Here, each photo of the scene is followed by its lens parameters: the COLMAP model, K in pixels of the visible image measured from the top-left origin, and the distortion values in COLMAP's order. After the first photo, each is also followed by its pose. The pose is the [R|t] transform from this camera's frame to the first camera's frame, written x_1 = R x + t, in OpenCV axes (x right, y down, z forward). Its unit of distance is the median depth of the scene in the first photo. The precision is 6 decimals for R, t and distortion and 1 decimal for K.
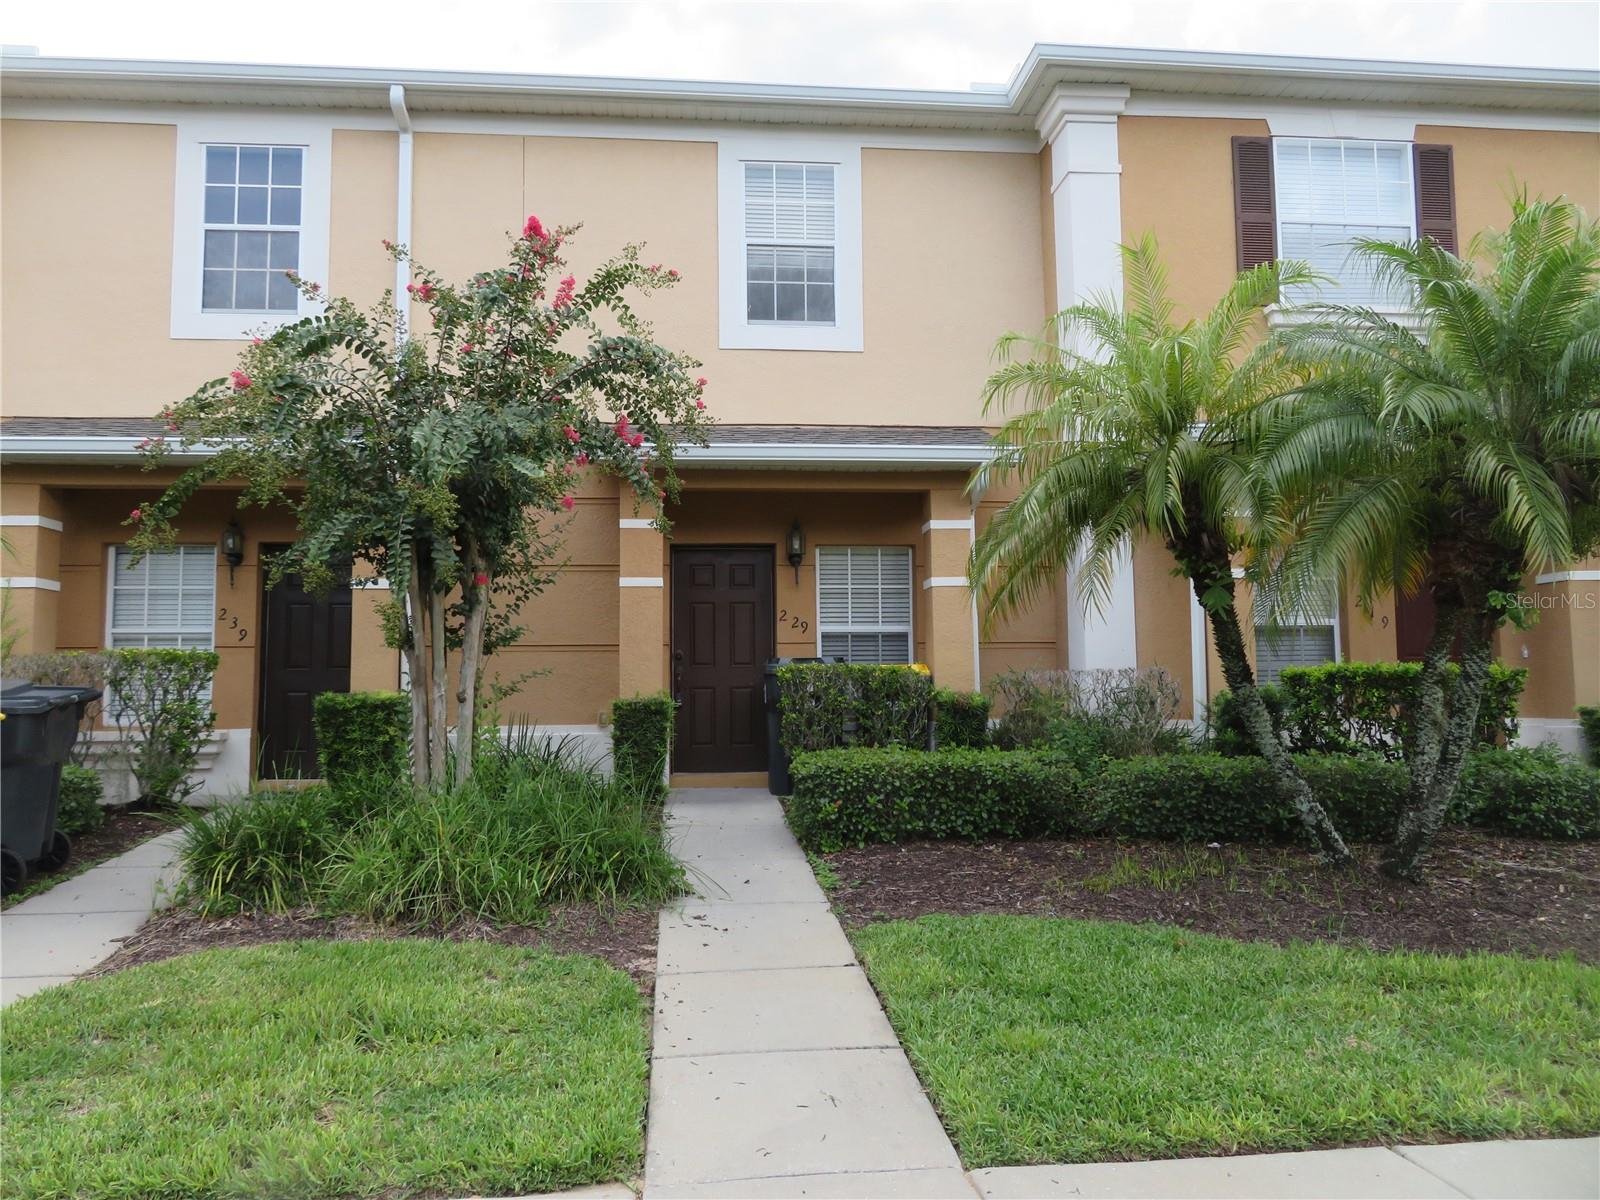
lens RADIAL K [[1154.6, 0, 798.8], [0, 1154.6, 605.0], [0, 0, 1]] dist [-0.010828, 0.012684]
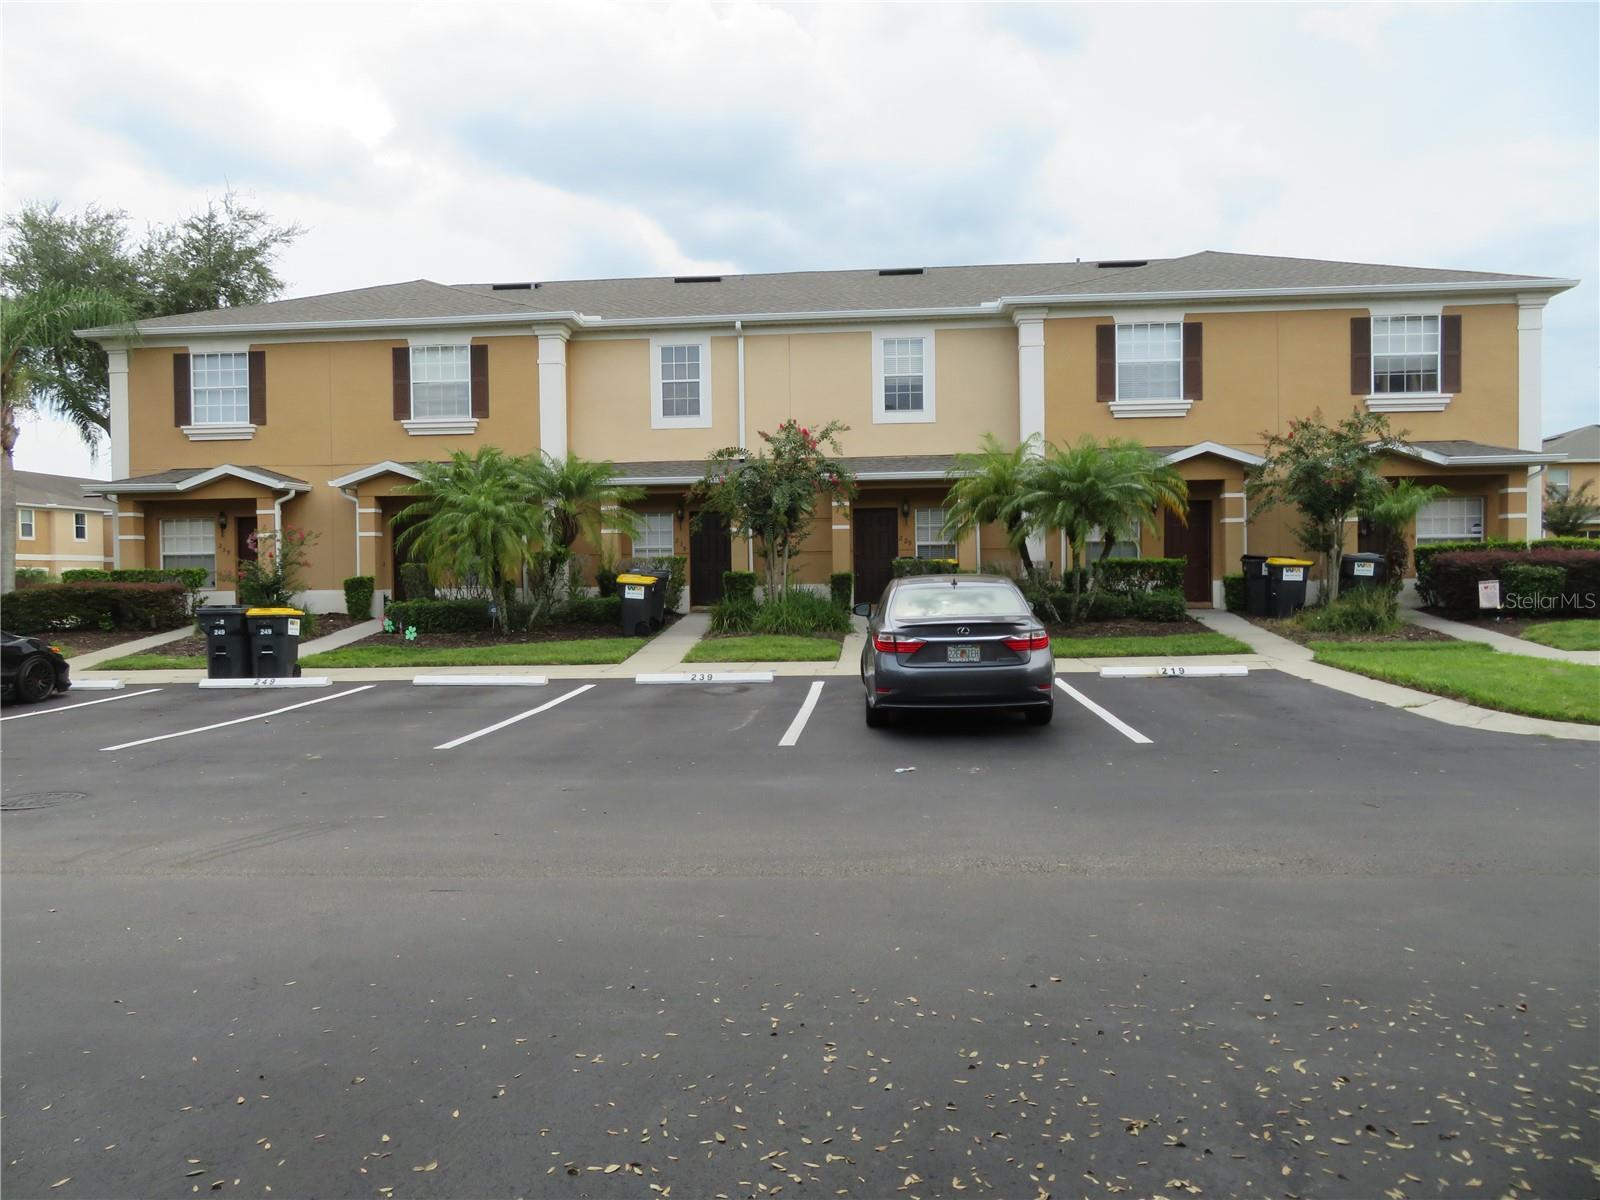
lens RADIAL K [[1154.6, 0, 805.5], [0, 1154.6, 601.7], [0, 0, 1]] dist [-0.010828, 0.012684]
pose [[0.984375, 0.000520, -0.176084, 0.230882], [0.017868, 0.994539, 0.102828, -0.118136], [0.175176, -0.104368, 0.978990, -1.492628]]
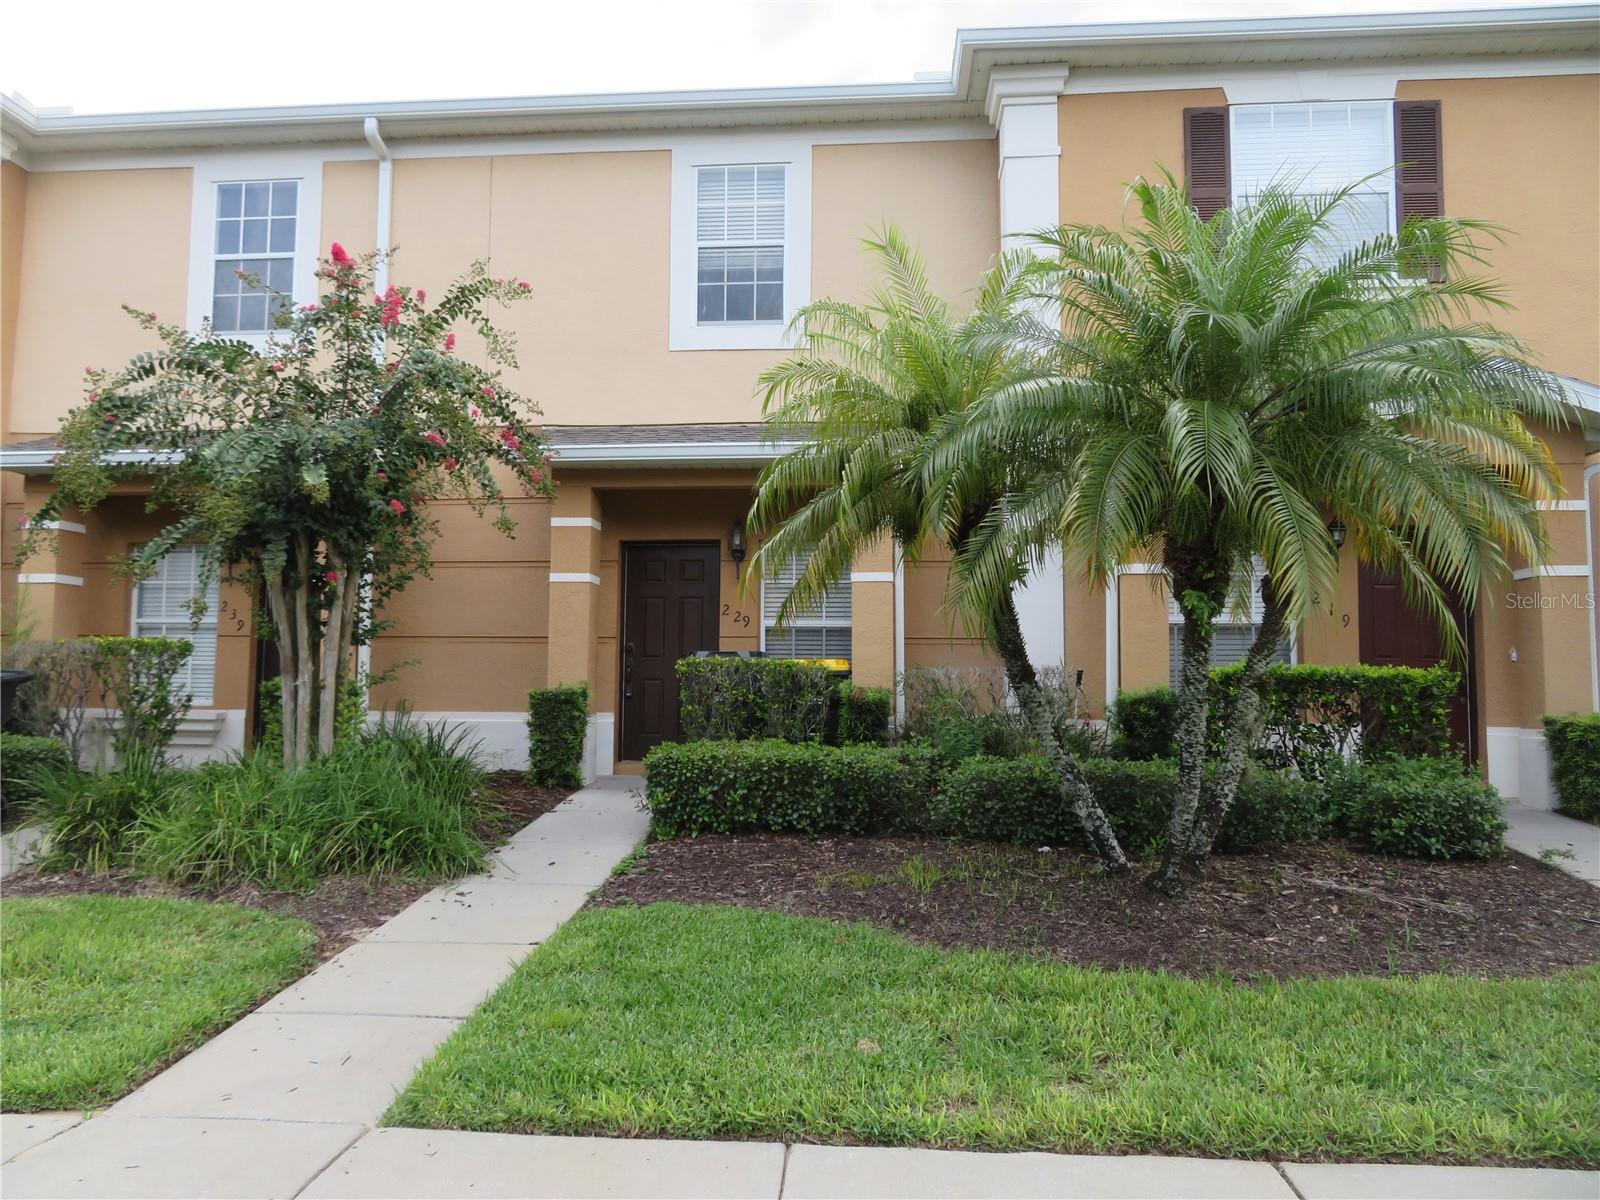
lens RADIAL K [[1154.6, 0, 790.8], [0, 1154.6, 607.9], [0, 0, 1]] dist [-0.010828, 0.012684]
pose [[0.983536, 0.004979, -0.180644, 0.249801], [-0.003211, 0.999944, 0.010077, -0.003526], [0.180684, -0.009331, 0.983497, 0.003828]]
